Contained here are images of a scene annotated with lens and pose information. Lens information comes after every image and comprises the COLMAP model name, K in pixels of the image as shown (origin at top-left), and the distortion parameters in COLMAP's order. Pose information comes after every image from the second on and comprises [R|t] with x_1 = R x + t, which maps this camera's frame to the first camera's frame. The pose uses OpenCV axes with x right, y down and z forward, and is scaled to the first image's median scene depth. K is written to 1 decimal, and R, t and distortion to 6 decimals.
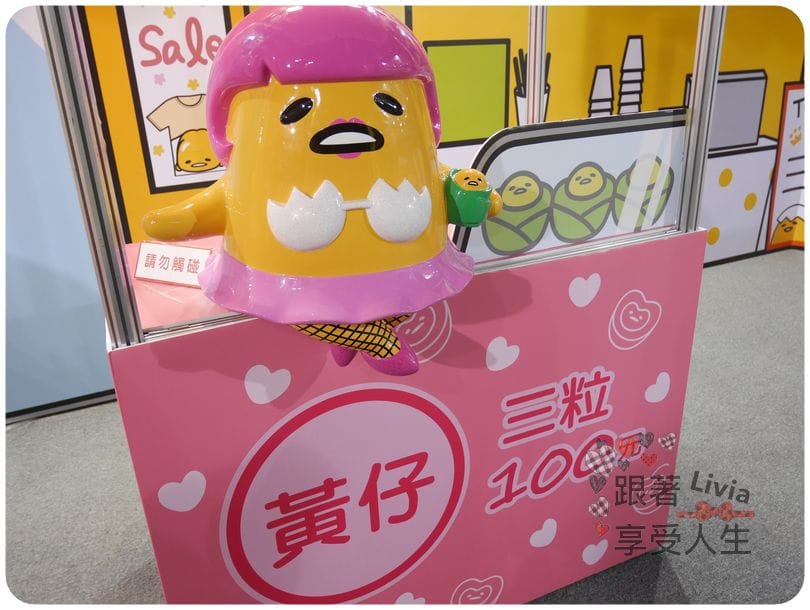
lens RADIAL K [[647.5, 0, 411.3], [0, 647.5, 301.5], [0, 0, 1]] dist [-0.028845, -0.007161]
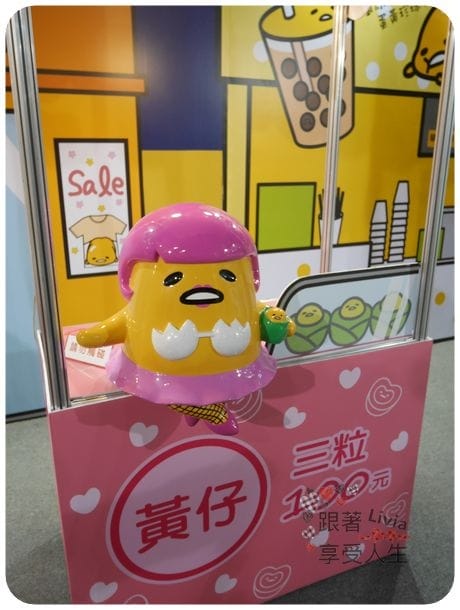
lens RADIAL K [[487.6, 0, 236.9], [0, 487.6, 290.5], [0, 0, 1]] dist [-0.028845, -0.007161]
pose [[0.998627, 0.048841, -0.018946, 0.010671], [-0.050399, 0.994385, -0.093050, -0.105517], [0.014295, 0.093877, 0.995481, -0.185895]]
